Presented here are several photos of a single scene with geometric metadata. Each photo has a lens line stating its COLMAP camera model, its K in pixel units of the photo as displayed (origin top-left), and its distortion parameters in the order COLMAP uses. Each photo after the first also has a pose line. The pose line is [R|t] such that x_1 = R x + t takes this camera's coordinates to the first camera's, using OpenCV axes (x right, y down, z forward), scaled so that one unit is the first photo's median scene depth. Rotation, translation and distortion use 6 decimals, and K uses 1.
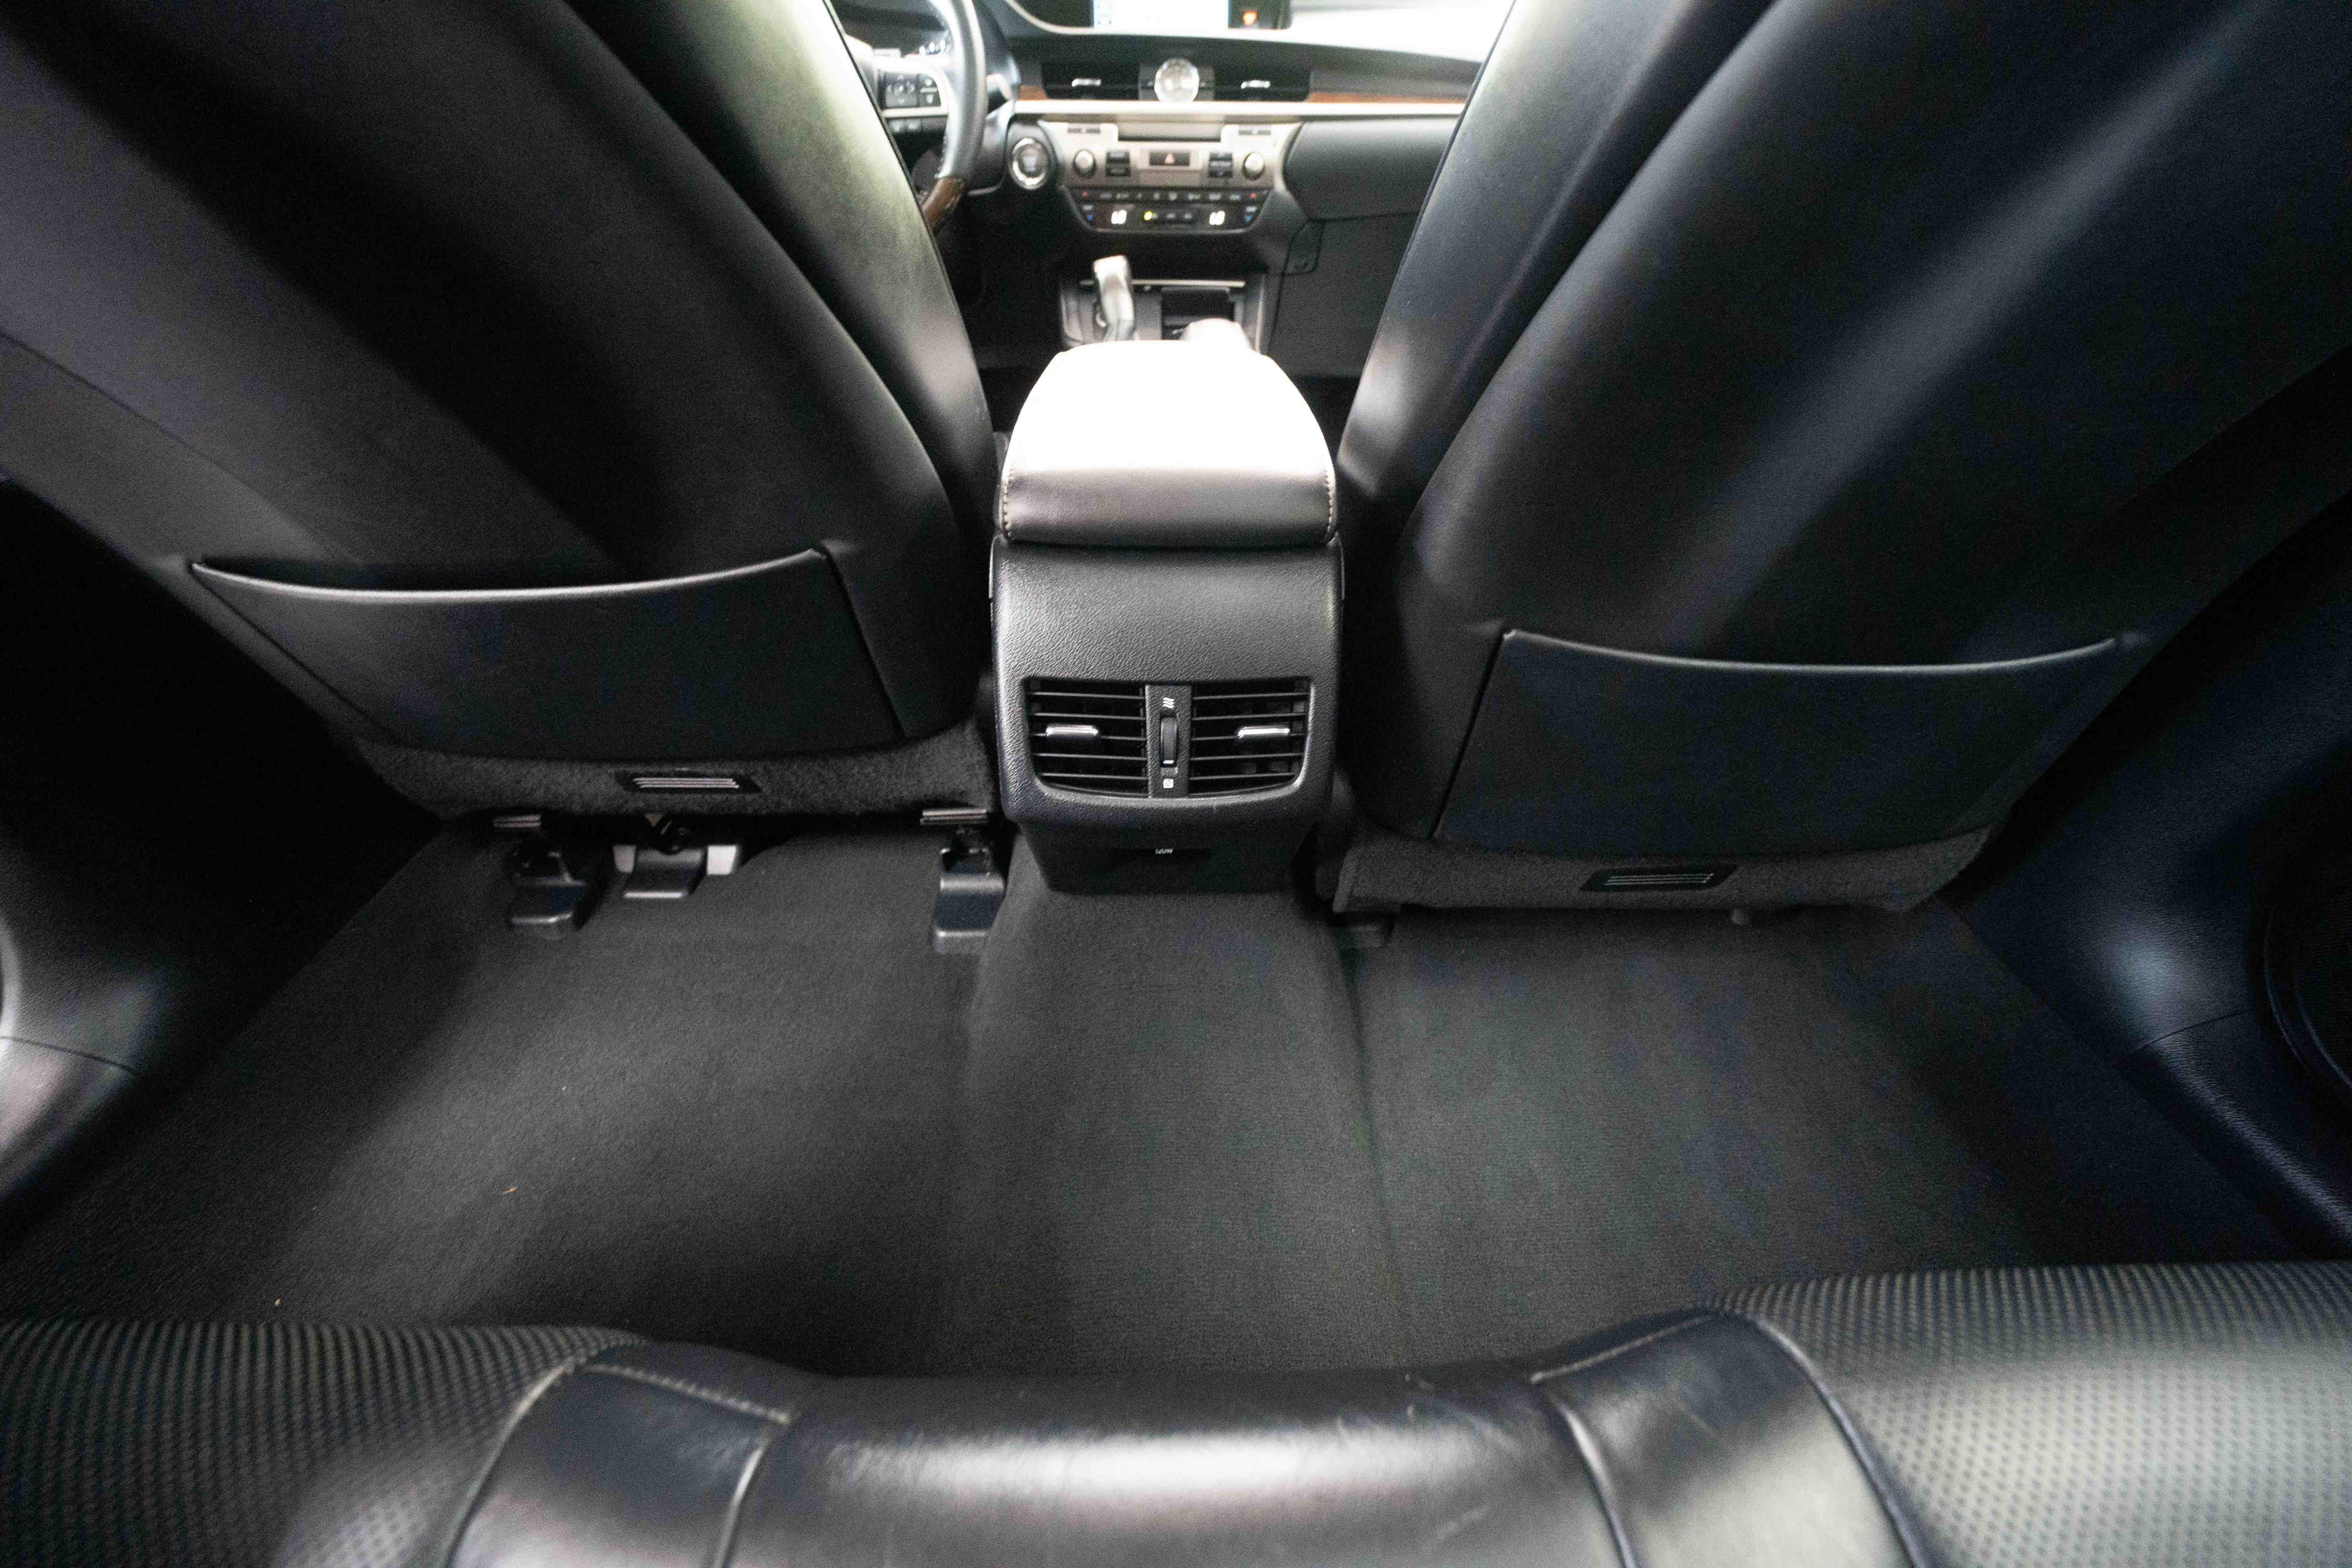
lens RADIAL K [[809.9, 0, 1176.0], [0, 809.9, 784.0], [0, 0, 1]] dist [-0.030016, -0.000079]
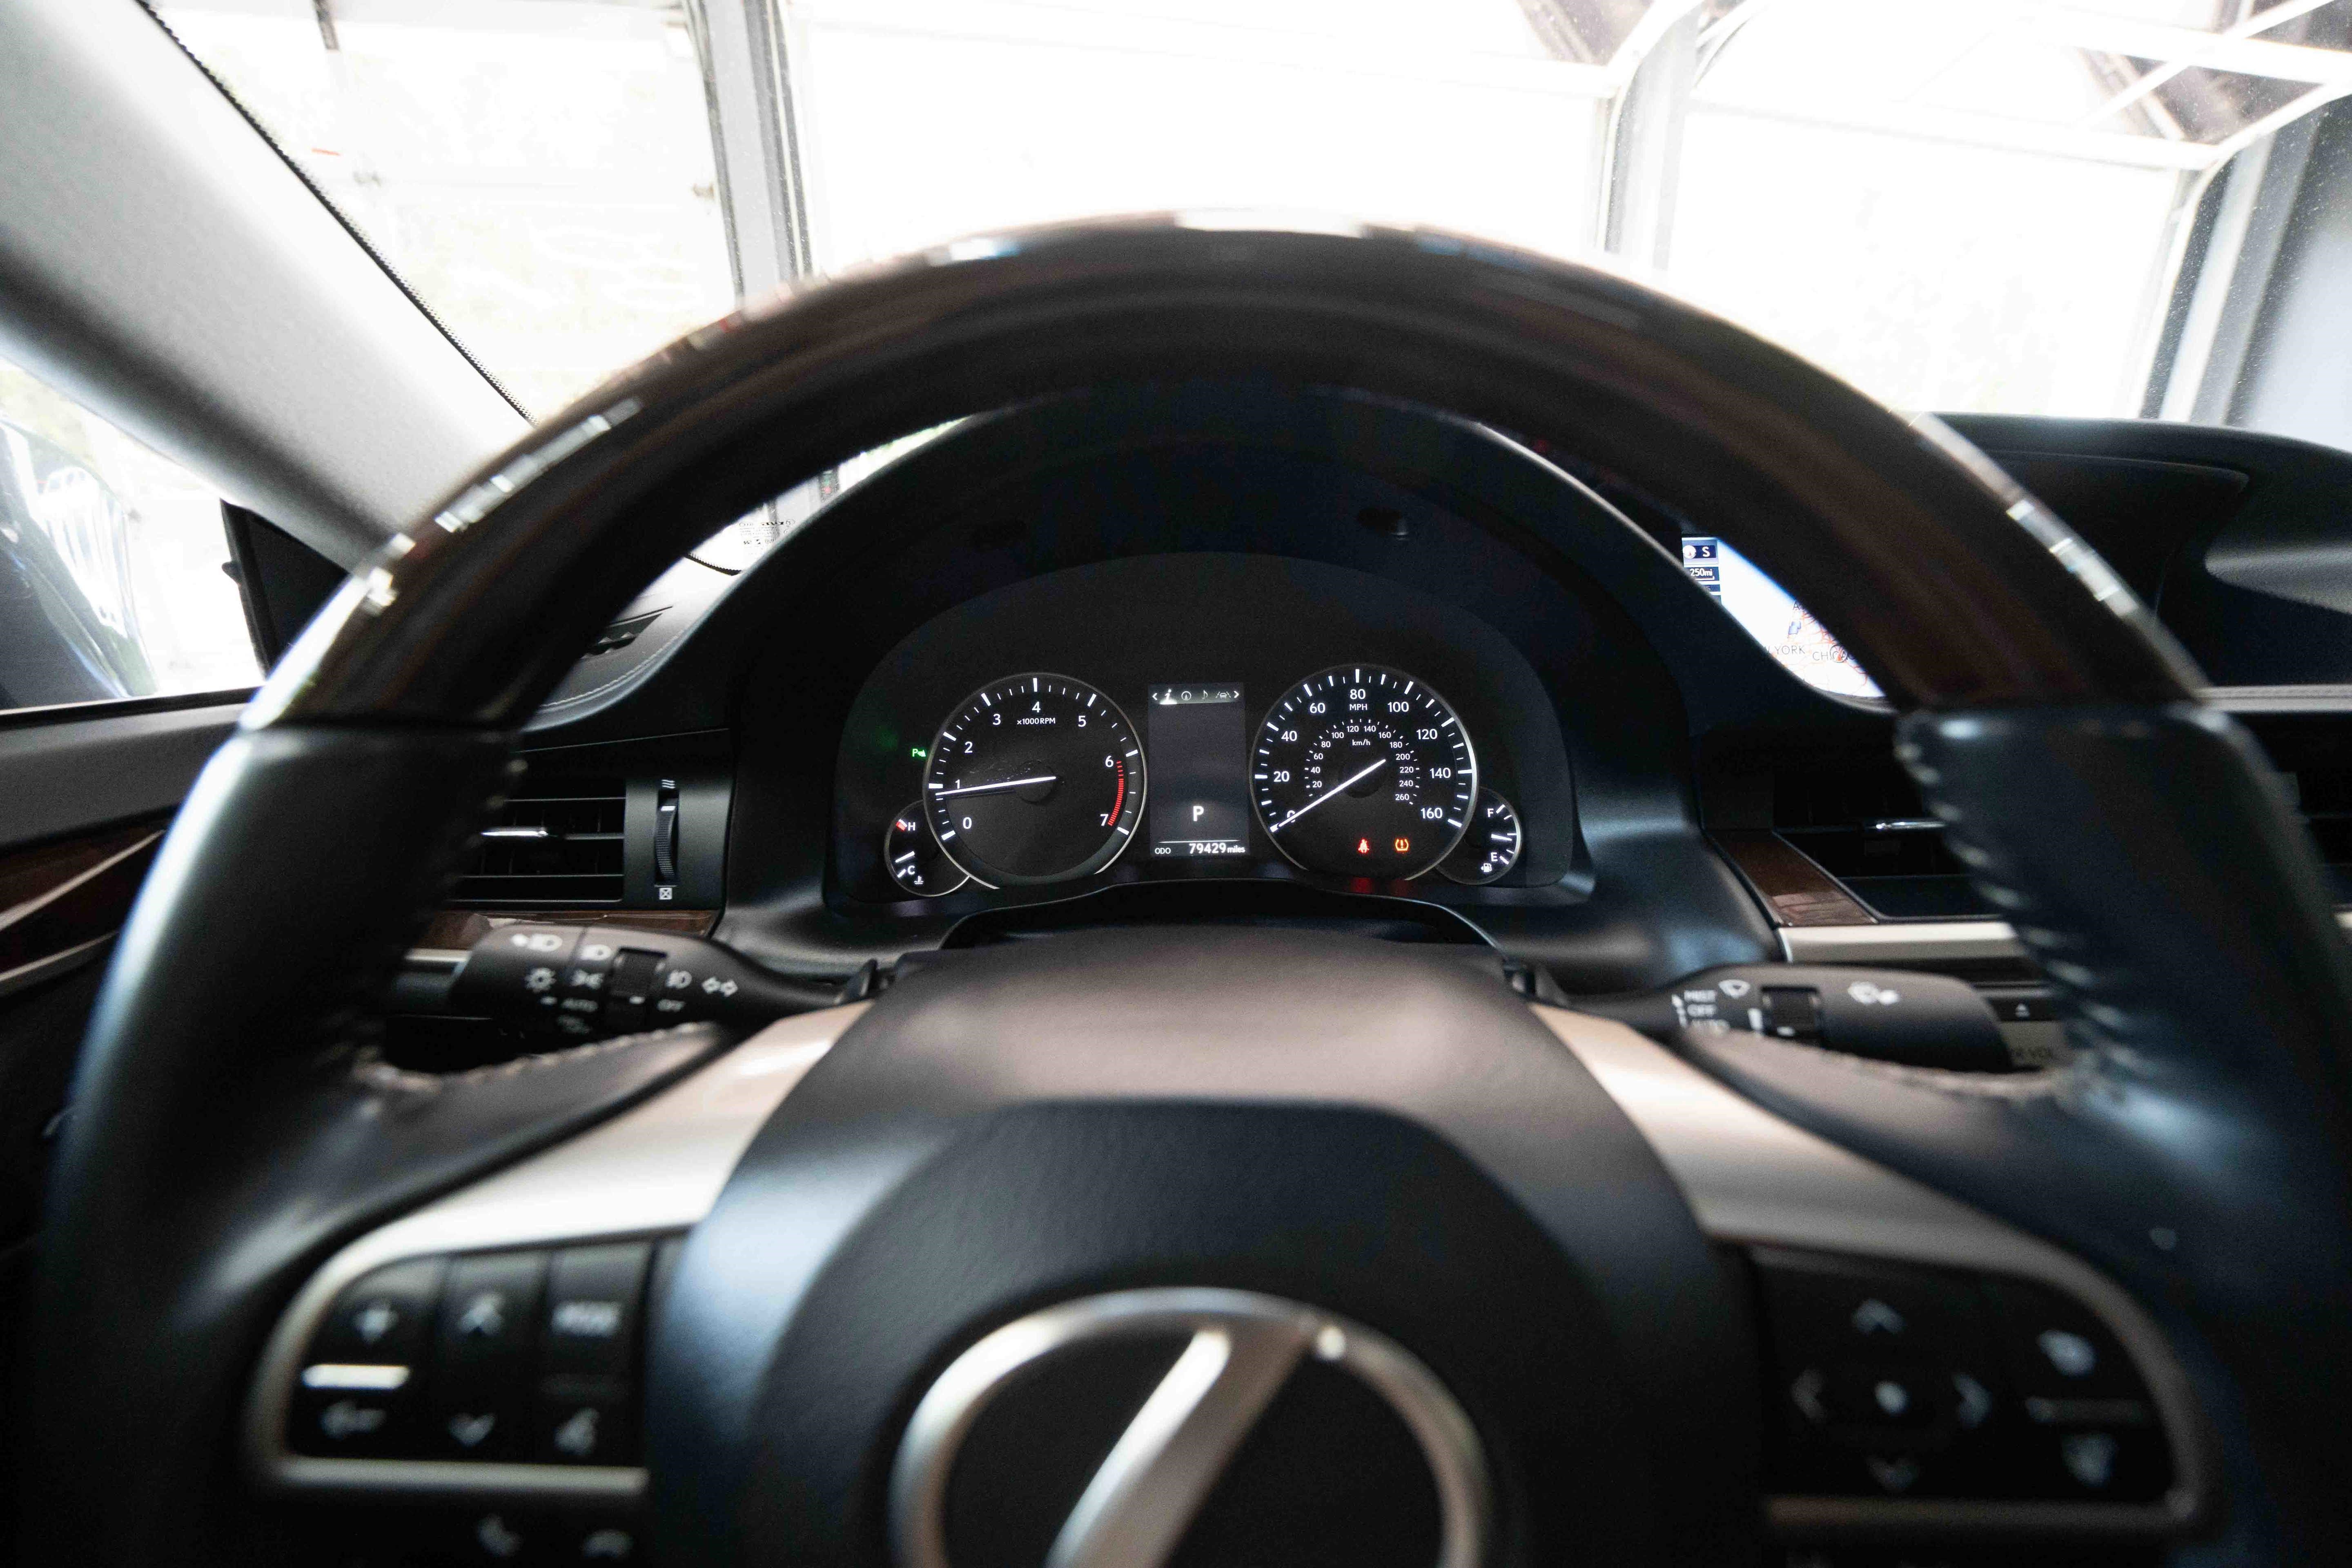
lens RADIAL K [[809.9, 0, 1176.0], [0, 809.9, 784.0], [0, 0, 1]] dist [-0.030016, -0.000079]
pose [[0.998483, -0.031291, -0.045311, -0.394755], [0.011571, 0.923713, -0.382911, -0.784651], [0.053836, 0.381806, 0.922673, 0.687052]]
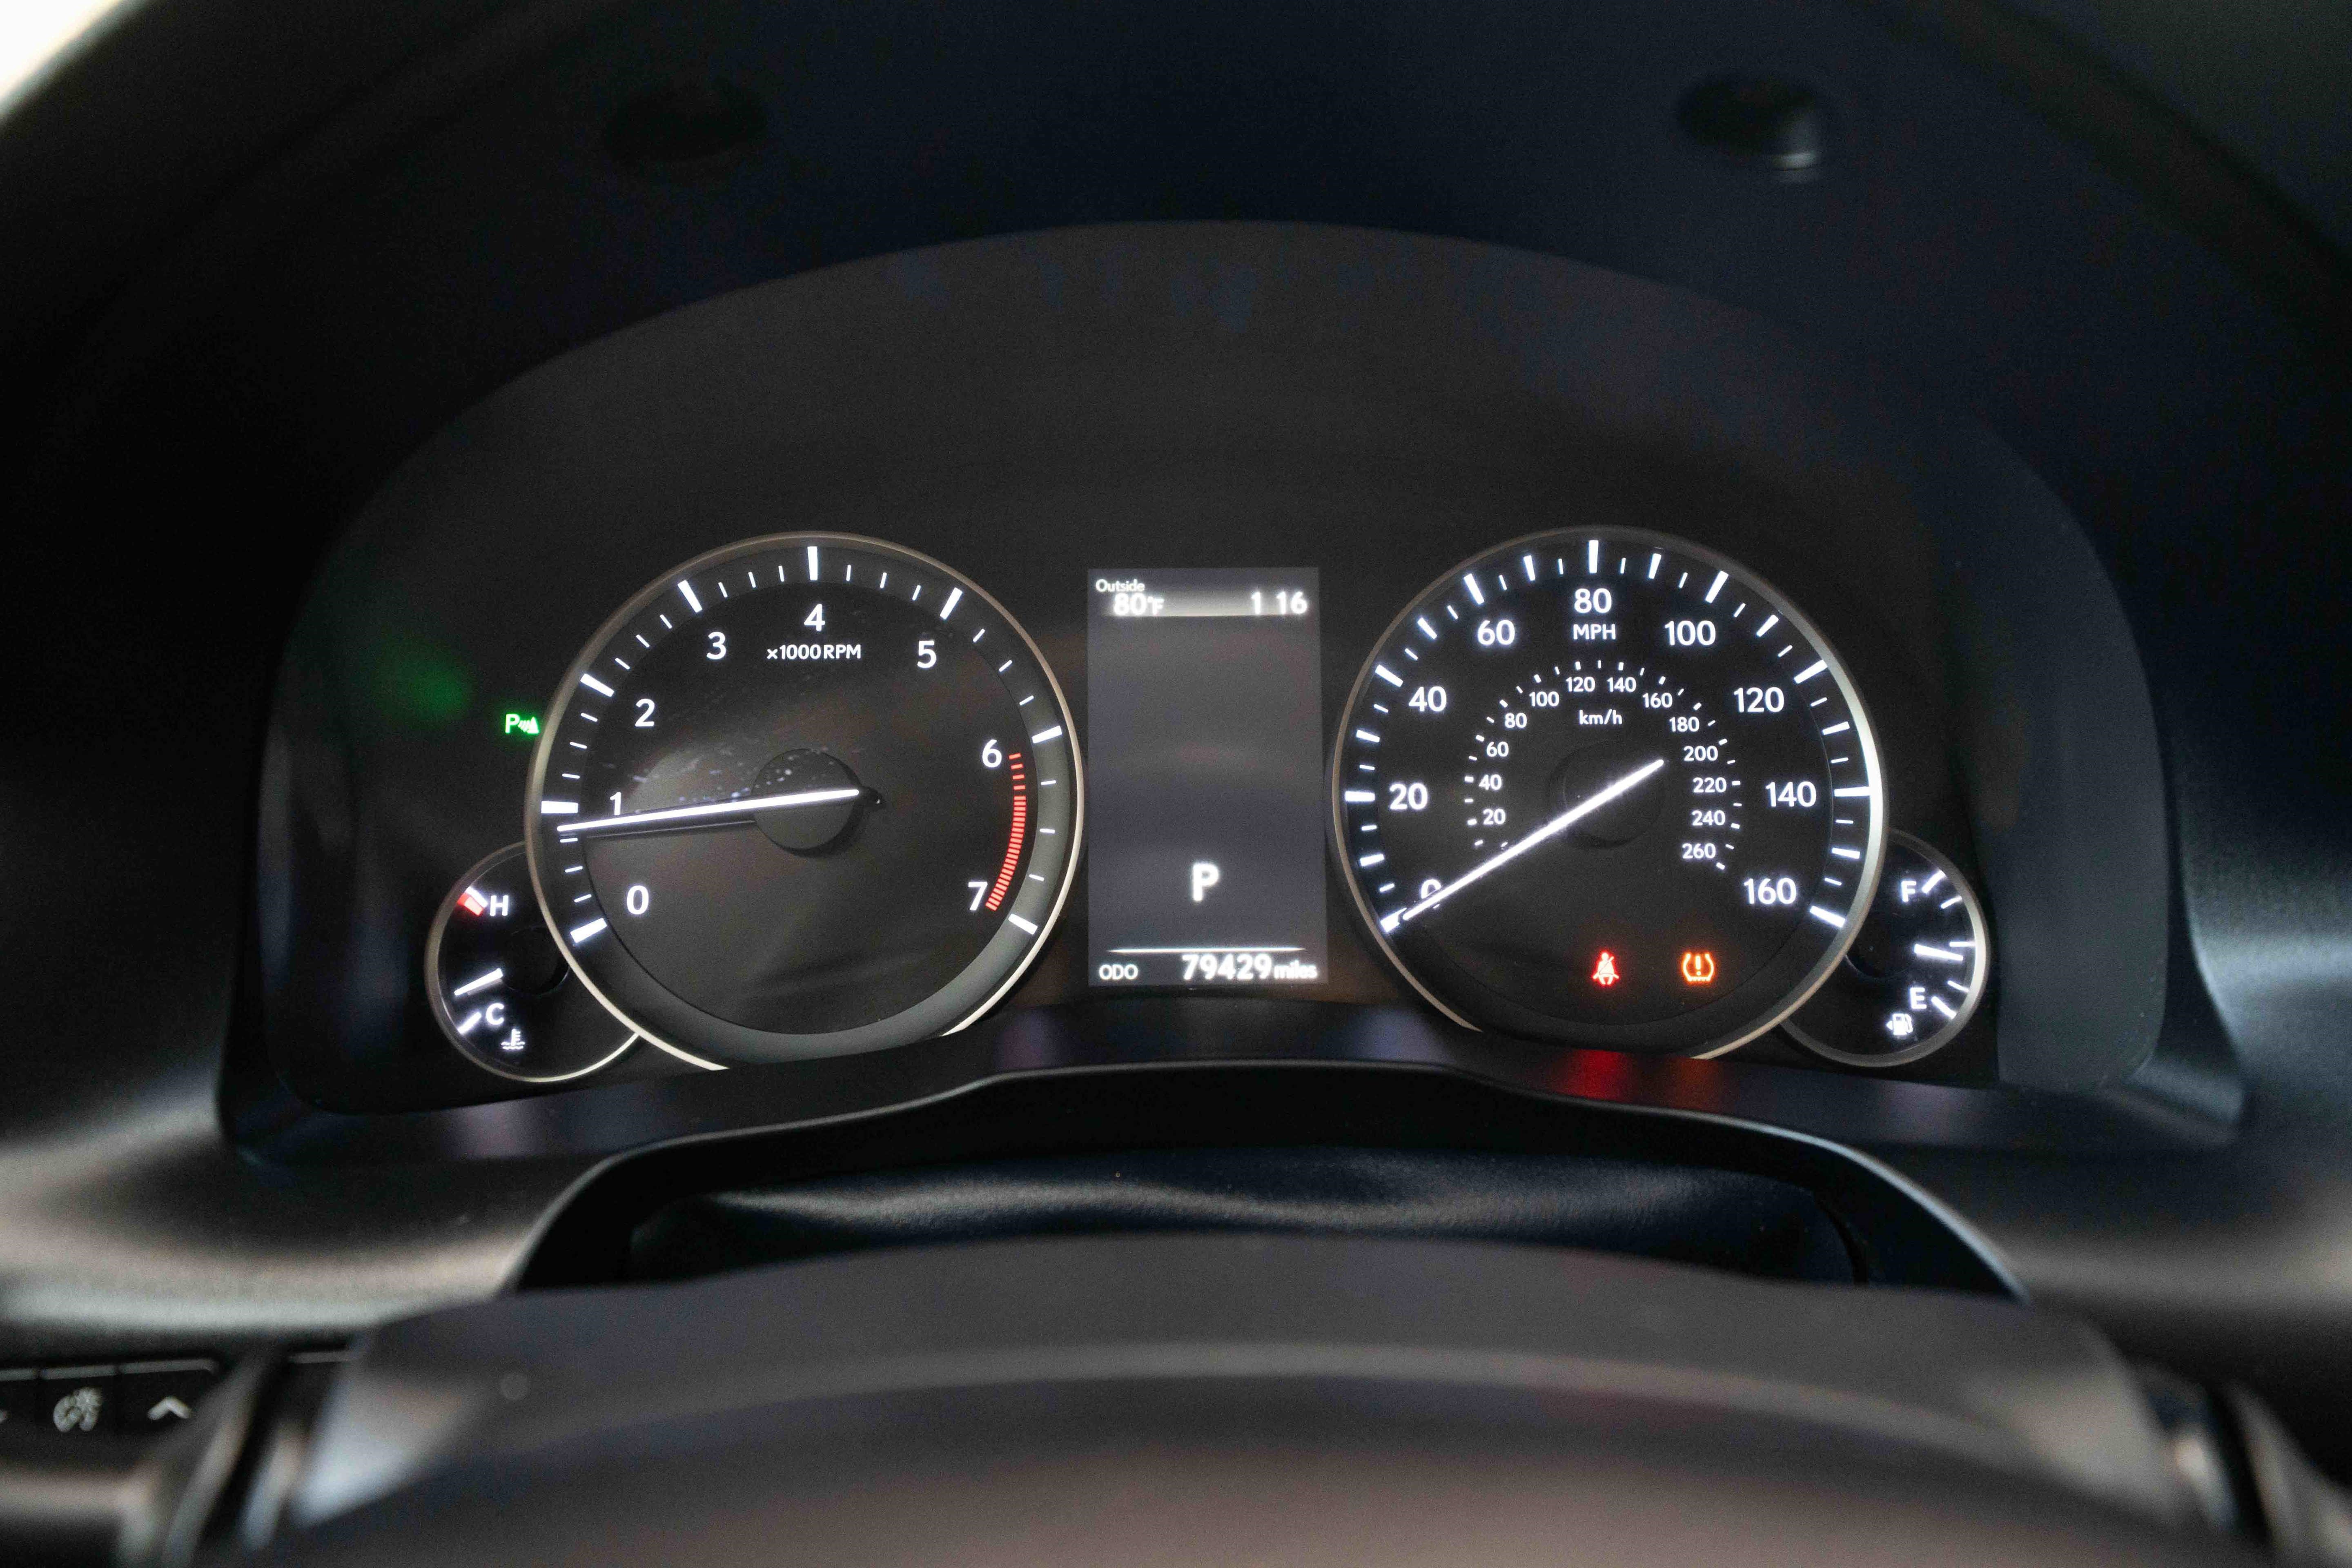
lens RADIAL K [[1541.2, 0, 1176.0], [0, 1541.2, 784.0], [0, 0, 1]] dist [0.020808, 0.001421]
pose [[0.999817, -0.016049, -0.010410, -0.405687], [0.010954, 0.926460, -0.376234, -0.827869], [0.015683, 0.376051, 0.926466, 0.769204]]
